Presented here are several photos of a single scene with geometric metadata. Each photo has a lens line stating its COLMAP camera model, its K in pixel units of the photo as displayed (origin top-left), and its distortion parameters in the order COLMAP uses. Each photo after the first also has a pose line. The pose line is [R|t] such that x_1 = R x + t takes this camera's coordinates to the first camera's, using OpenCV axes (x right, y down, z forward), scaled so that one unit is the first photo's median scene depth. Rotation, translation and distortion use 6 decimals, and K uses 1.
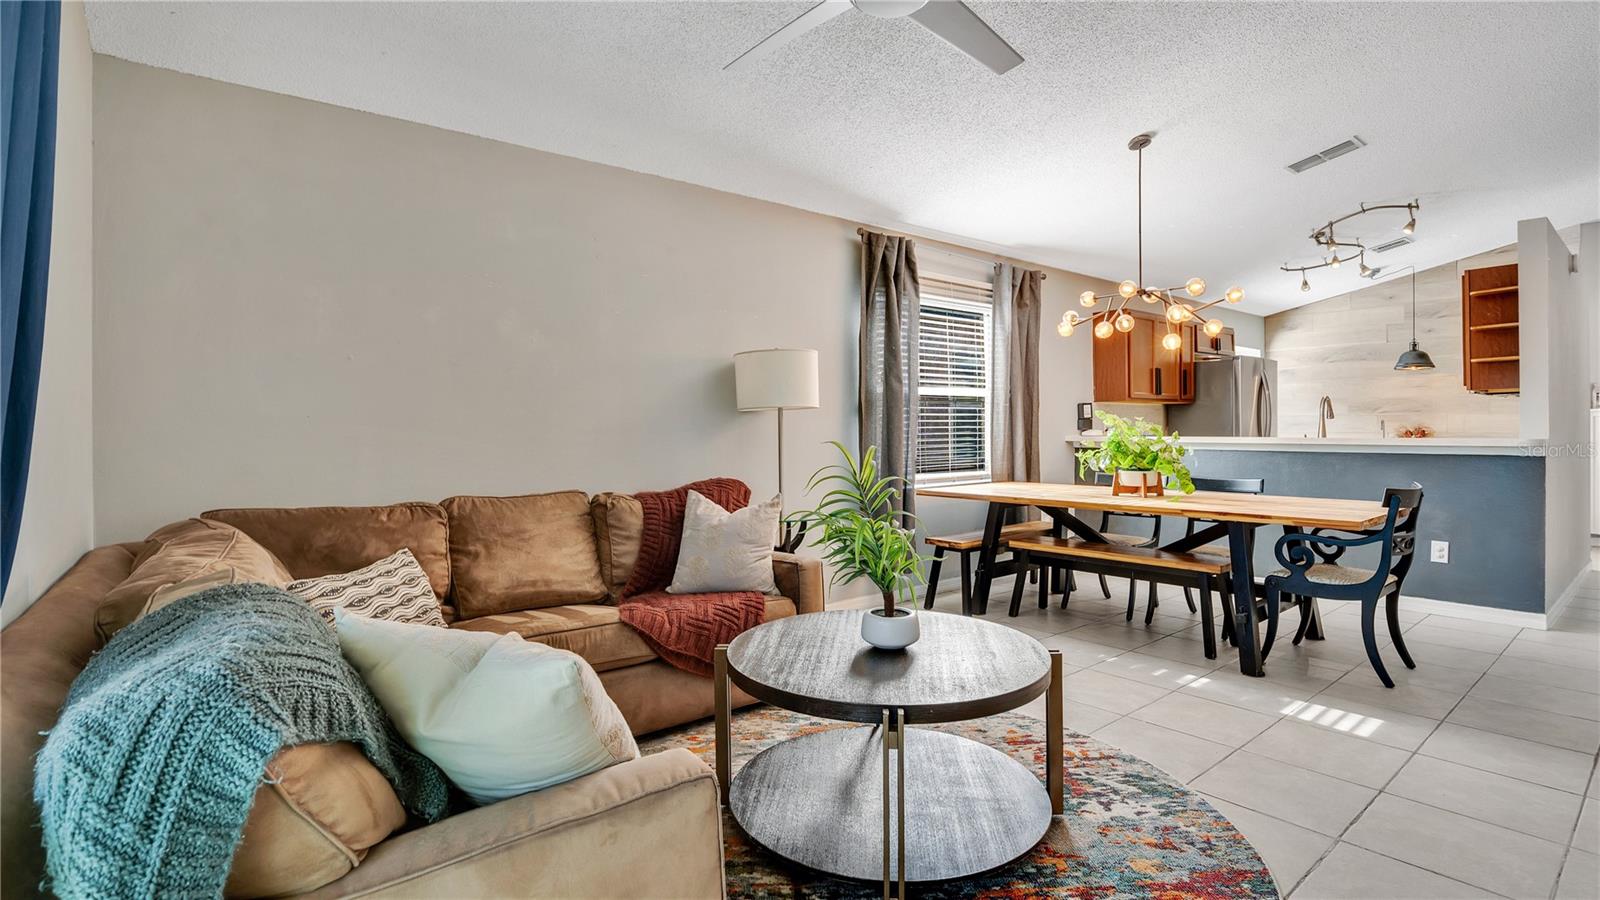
lens RADIAL K [[749.6, 0, 808.6], [0, 749.6, 457.1], [0, 0, 1]] dist [-0.022583, 0.000710]
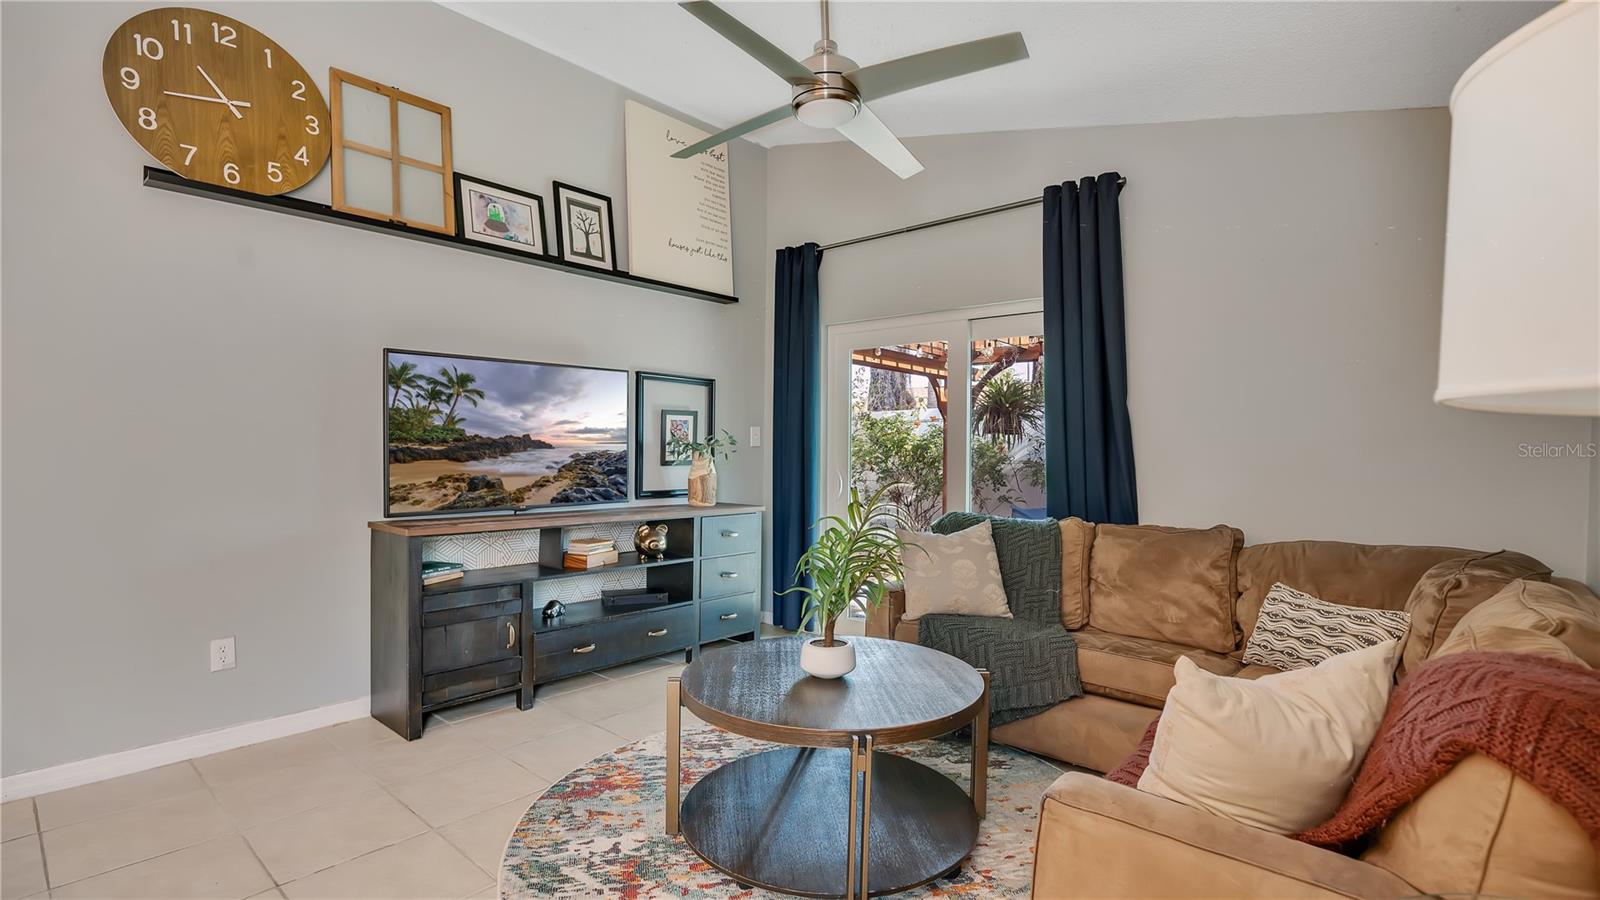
lens RADIAL K [[740.5, 0, 806.9], [0, 740.5, 453.3], [0, 0, 1]] dist [-0.041758, 0.008941]
pose [[-0.984438, -0.000970, -0.175730, 0.143557], [-0.009086, 0.998928, 0.045388, -0.046694], [0.175498, 0.046278, -0.983391, 0.887881]]
